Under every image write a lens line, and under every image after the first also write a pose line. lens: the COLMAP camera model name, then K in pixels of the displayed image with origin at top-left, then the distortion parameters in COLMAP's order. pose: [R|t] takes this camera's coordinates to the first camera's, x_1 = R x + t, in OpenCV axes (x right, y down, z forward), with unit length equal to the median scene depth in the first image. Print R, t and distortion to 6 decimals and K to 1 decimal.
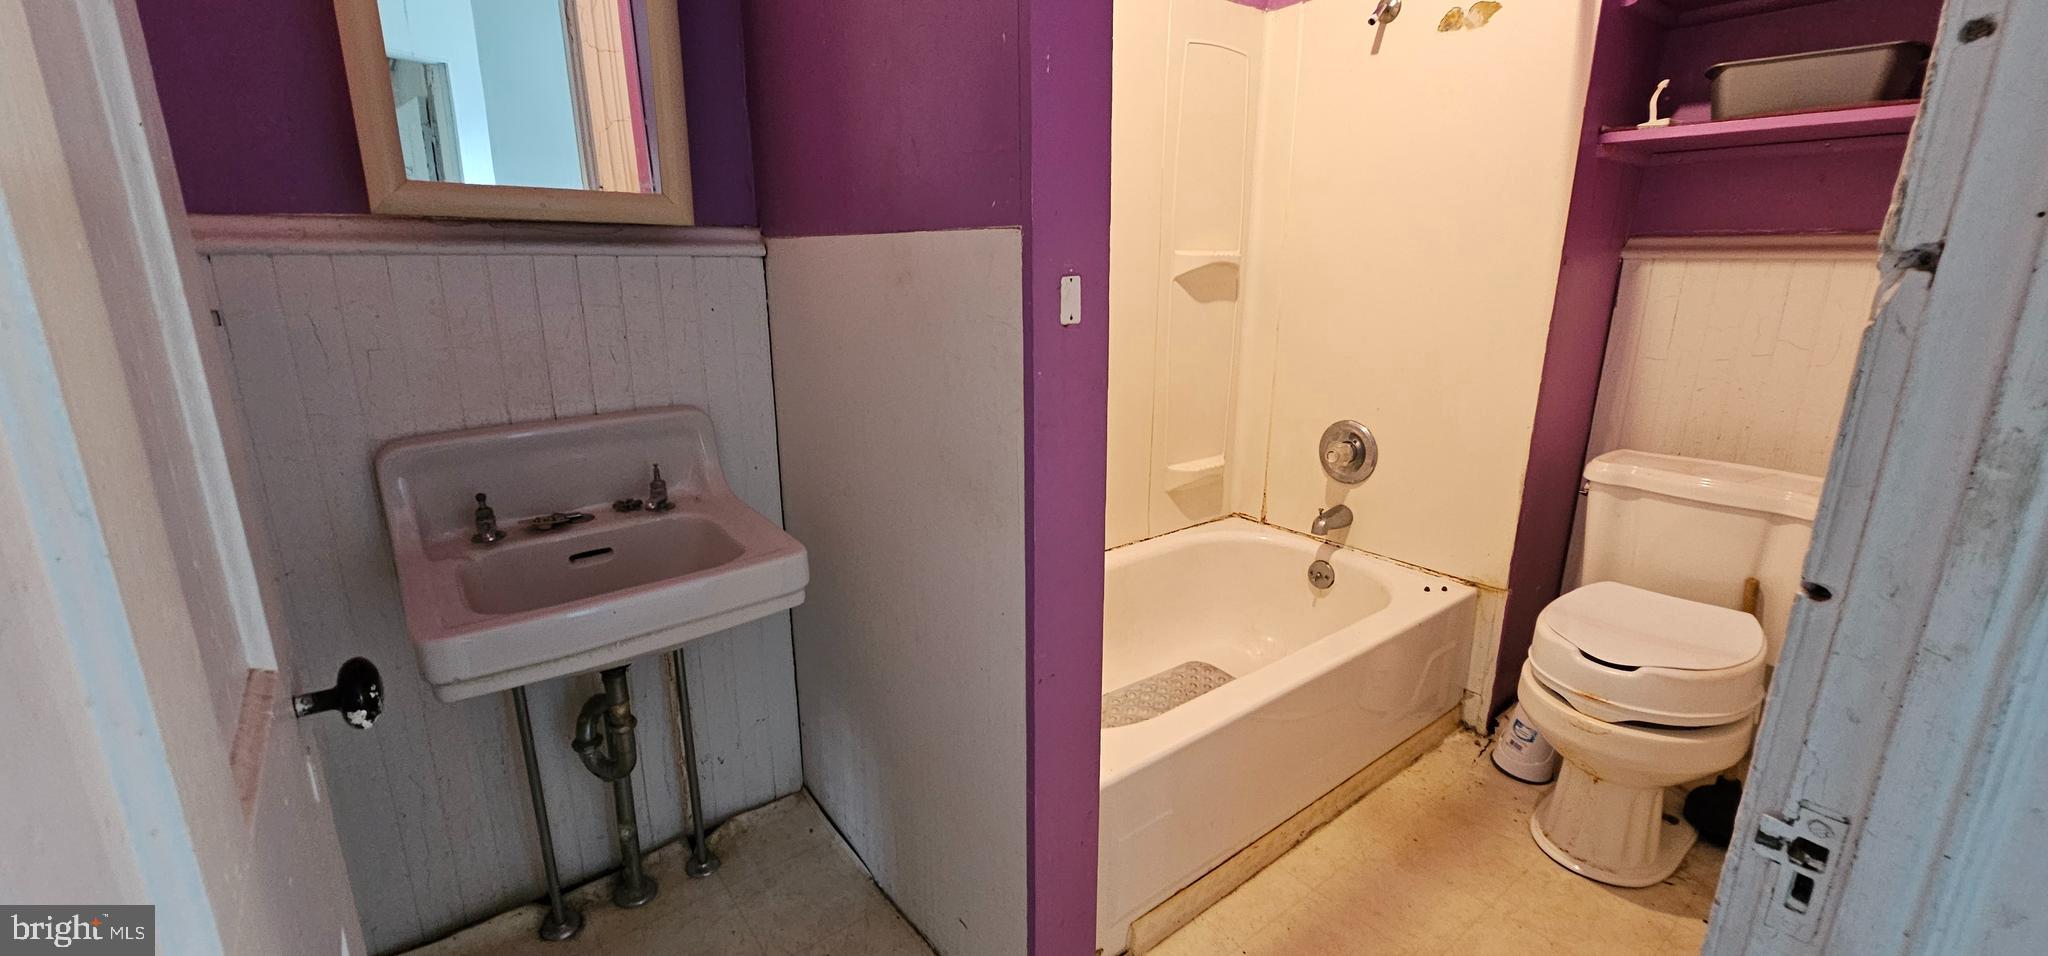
lens RADIAL K [[835.5, 0, 1018.1], [0, 835.5, 480.6], [0, 0, 1]] dist [0.000364, -0.001014]
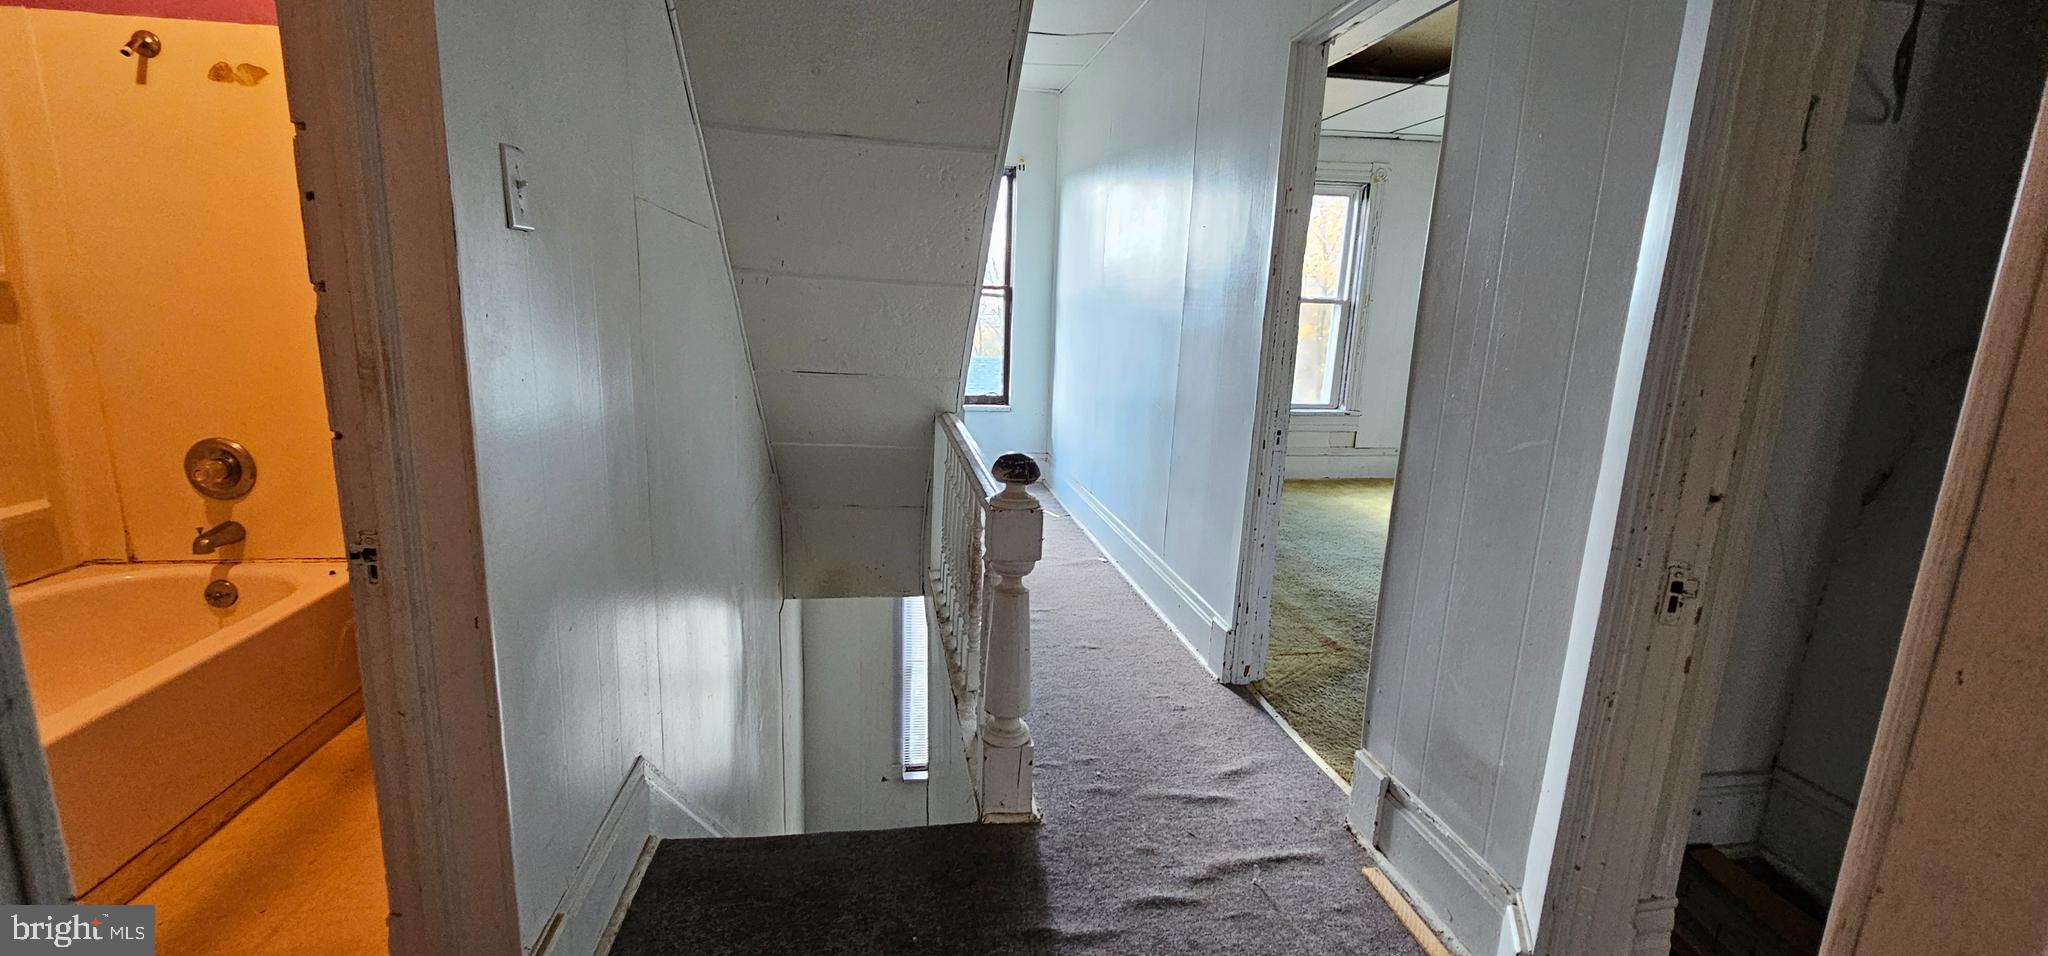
lens RADIAL K [[835.5, 0, 1029.4], [0, 835.5, 476.8], [0, 0, 1]] dist [0.000364, -0.001014]
pose [[0.473218, -0.160230, 0.866251, -0.030254], [0.195033, 0.977974, 0.074352, 0.123336], [-0.859085, 0.133763, 0.494045, -0.468894]]
